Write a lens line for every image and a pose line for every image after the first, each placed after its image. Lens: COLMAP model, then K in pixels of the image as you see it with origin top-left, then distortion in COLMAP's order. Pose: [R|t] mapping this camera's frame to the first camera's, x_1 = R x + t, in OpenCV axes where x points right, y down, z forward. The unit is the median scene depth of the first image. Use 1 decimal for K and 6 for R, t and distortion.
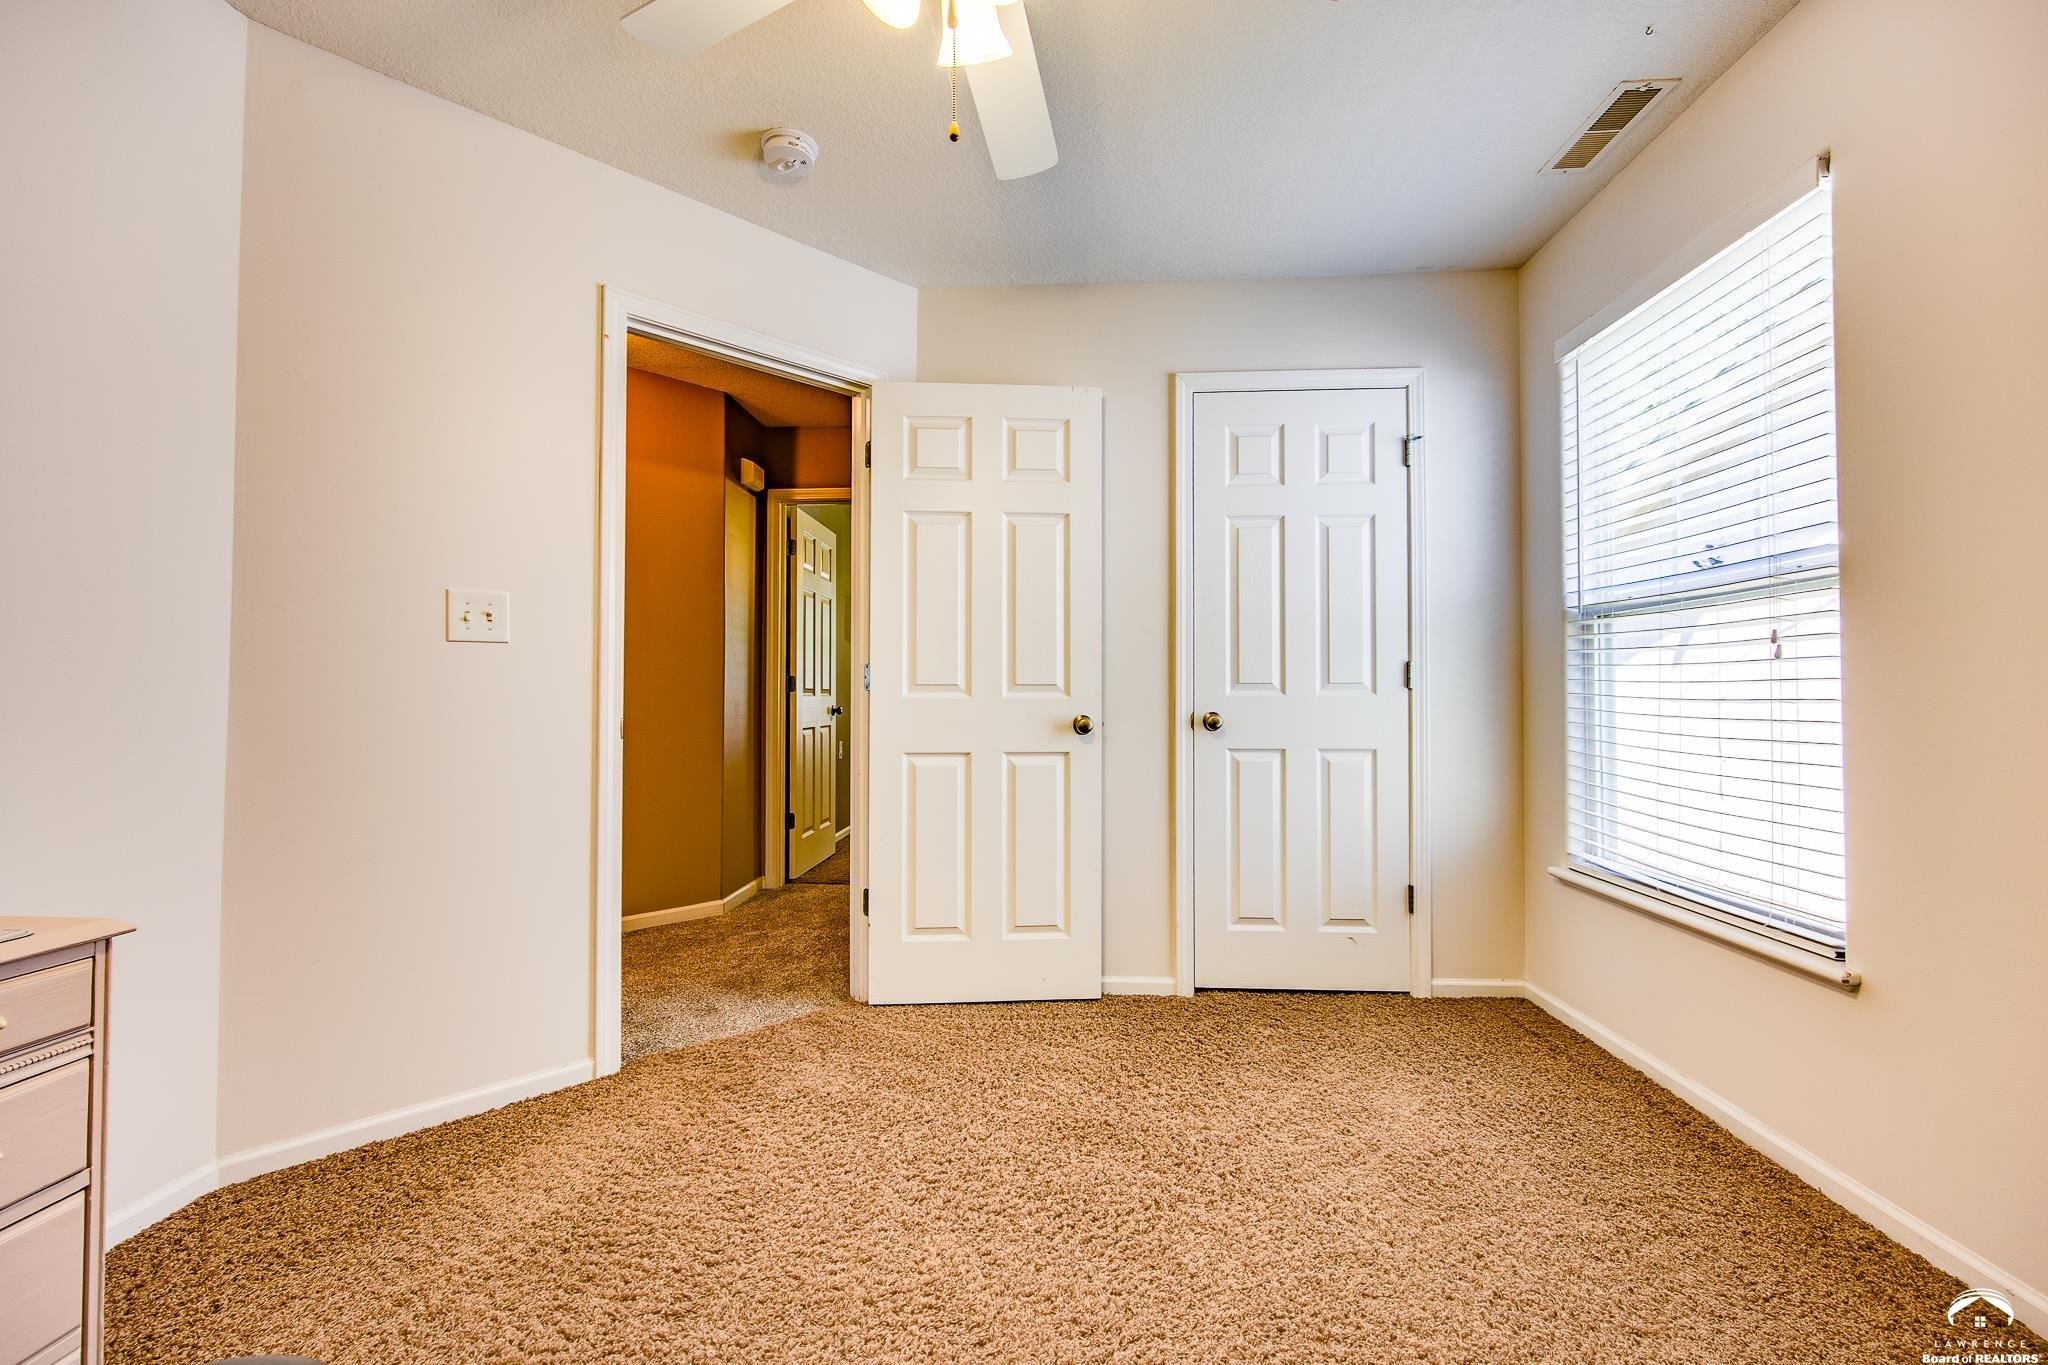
lens RADIAL K [[796.0, 0, 1024.0], [0, 796.0, 682.5], [0, 0, 1]] dist [-0.002128, 0.000026]
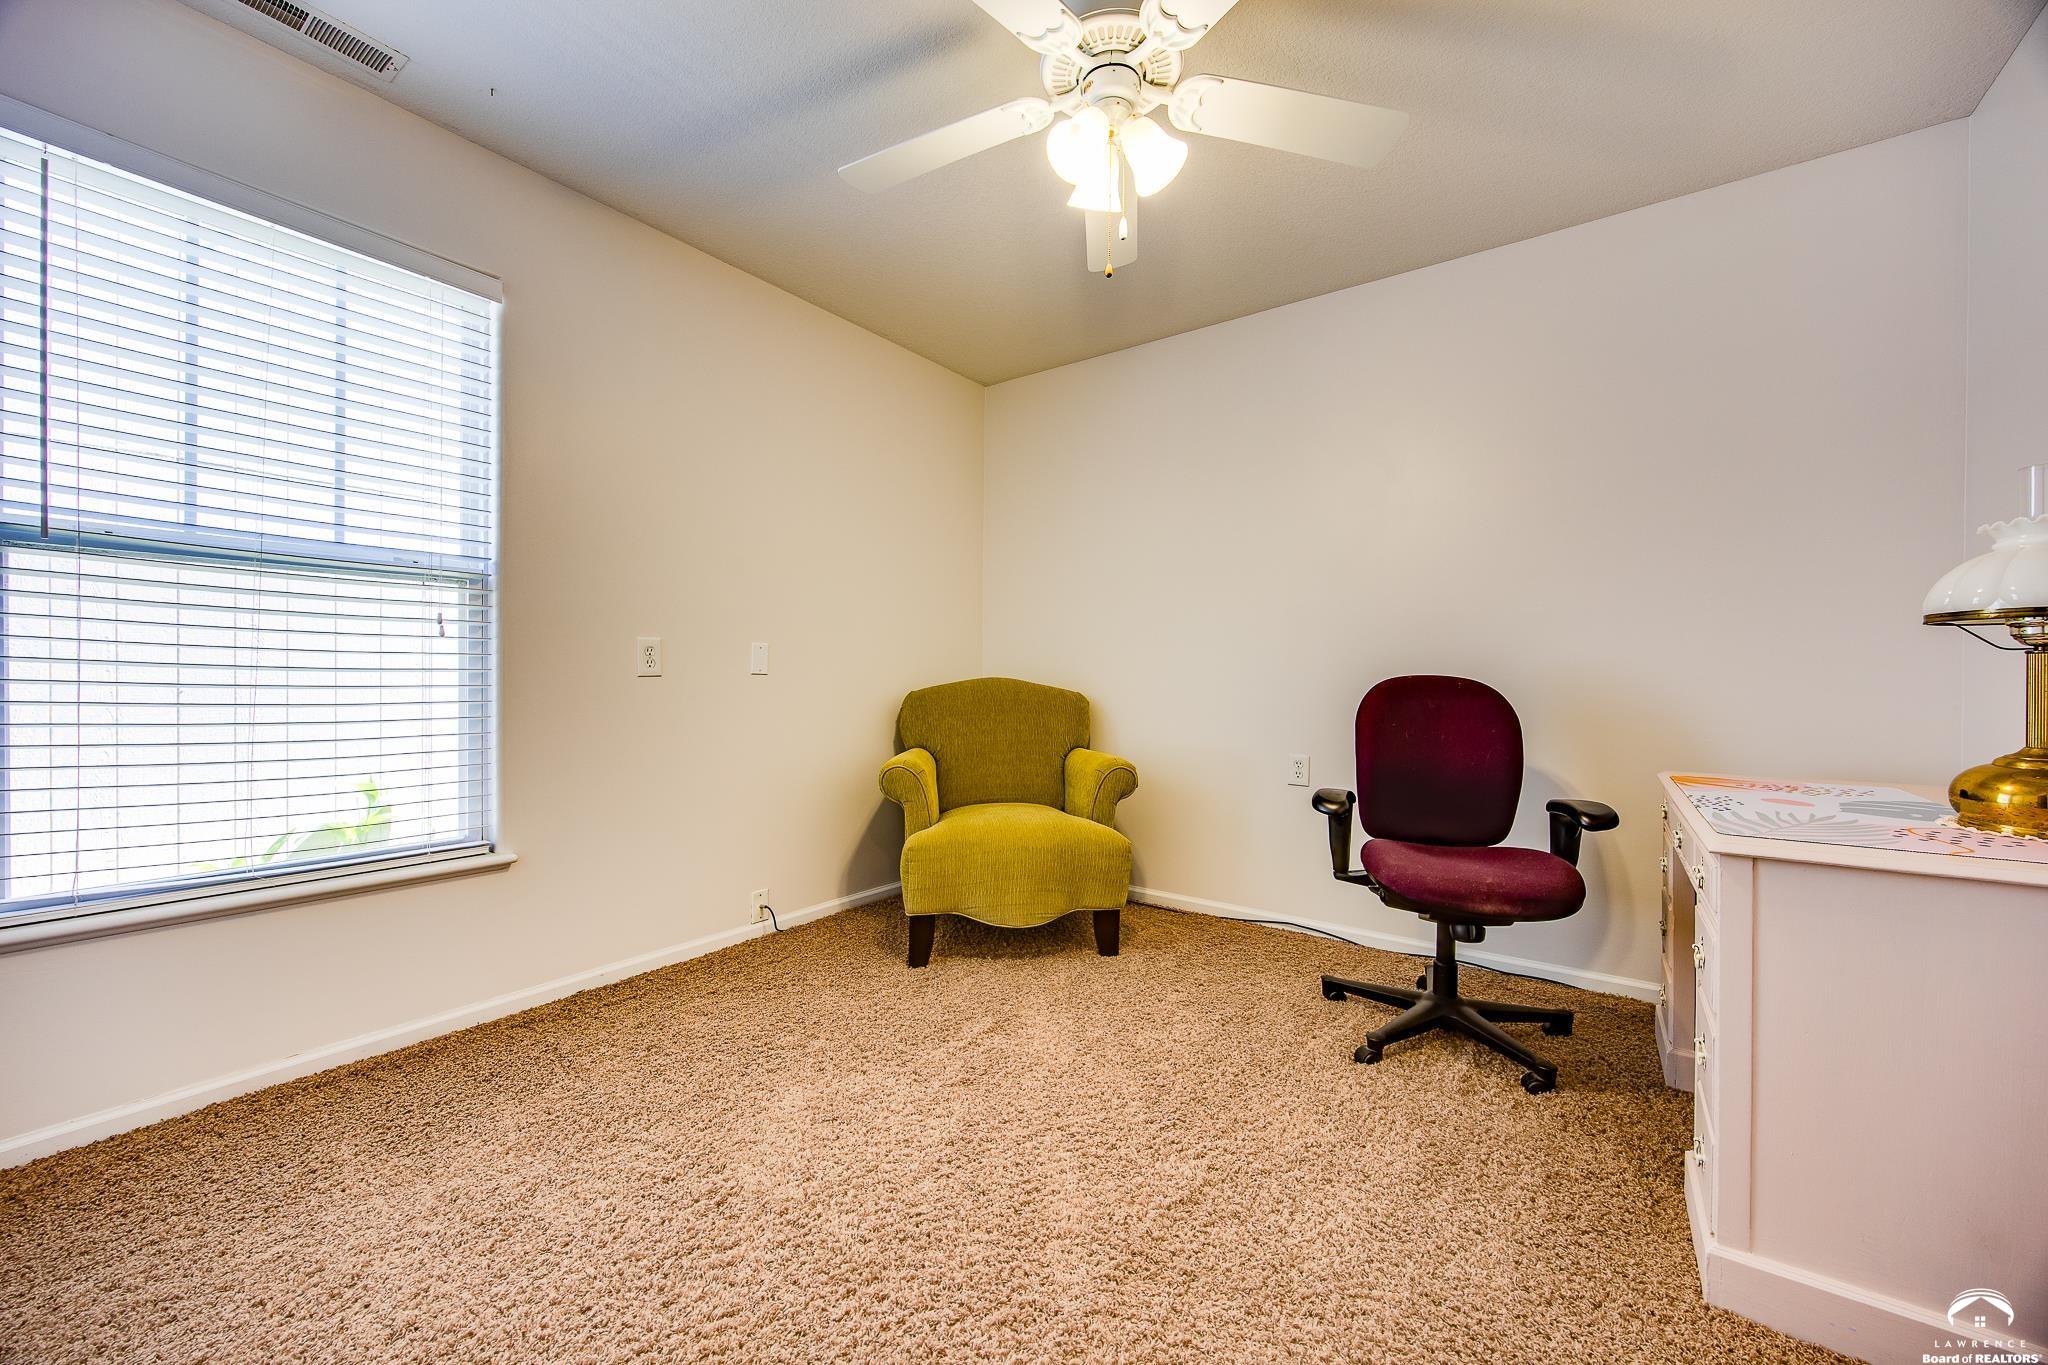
lens RADIAL K [[796.0, 0, 1024.0], [0, 796.0, 682.5], [0, 0, 1]] dist [-0.002128, 0.000026]
pose [[-0.831209, -0.006793, 0.555918, -0.515624], [-0.015283, 0.999827, -0.010635, 0.041814], [-0.555750, -0.017336, -0.831169, 1.532358]]
